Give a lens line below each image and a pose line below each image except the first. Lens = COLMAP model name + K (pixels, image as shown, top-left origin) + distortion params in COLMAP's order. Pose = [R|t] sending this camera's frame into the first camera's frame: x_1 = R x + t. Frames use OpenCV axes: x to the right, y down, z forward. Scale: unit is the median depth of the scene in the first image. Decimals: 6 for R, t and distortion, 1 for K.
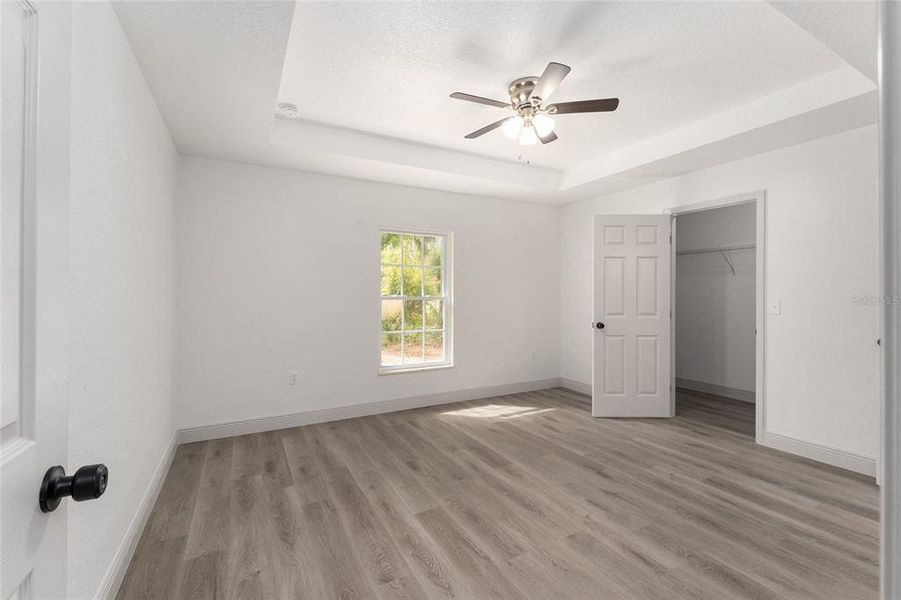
lens RADIAL K [[386.9, 0, 449.7], [0, 386.9, 294.7], [0, 0, 1]] dist [-0.004375, -0.000219]
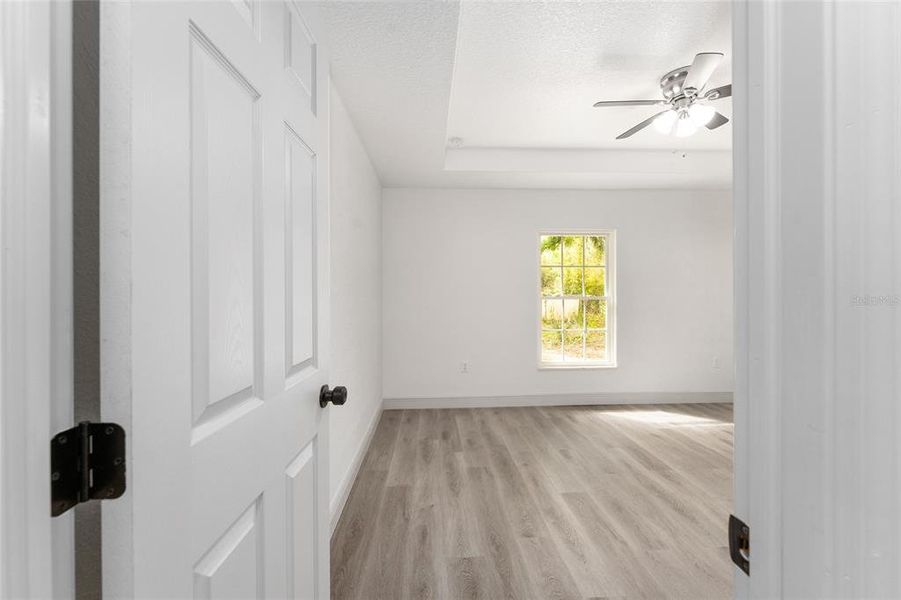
lens RADIAL K [[386.9, 0, 450.3], [0, 386.9, 298.0], [0, 0, 1]] dist [-0.004375, -0.000219]
pose [[0.902916, -0.003280, -0.429805, 0.088969], [0.006747, 0.999956, 0.006544, 0.000027], [0.429765, -0.008808, 0.902898, -0.112726]]
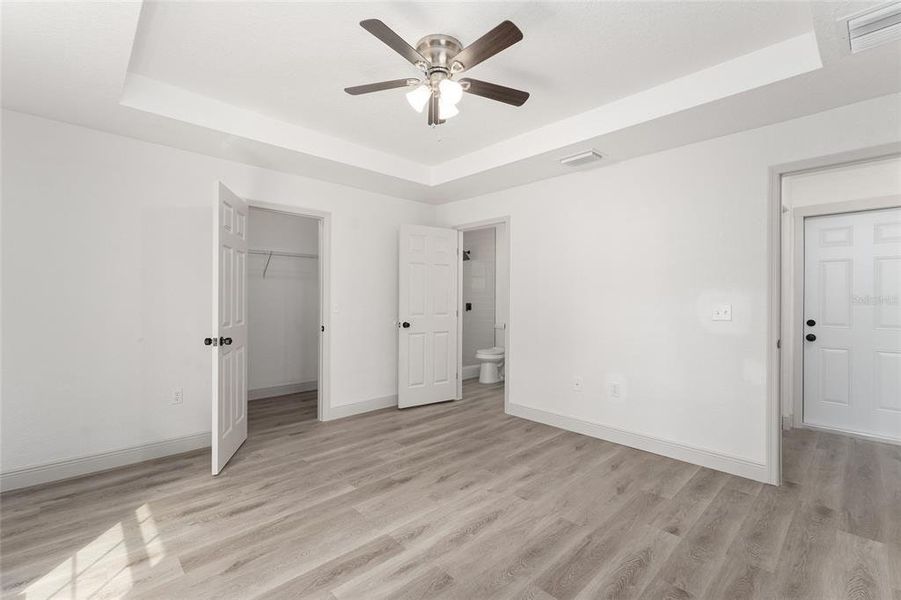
lens RADIAL K [[386.9, 0, 460.9], [0, 386.9, 302.0], [0, 0, 1]] dist [-0.004375, -0.000219]
pose [[-0.264286, -0.008550, 0.964407, -0.629838], [-0.003147, 0.999963, 0.008003, 0.001932], [-0.964439, -0.000920, -0.264303, 1.197409]]
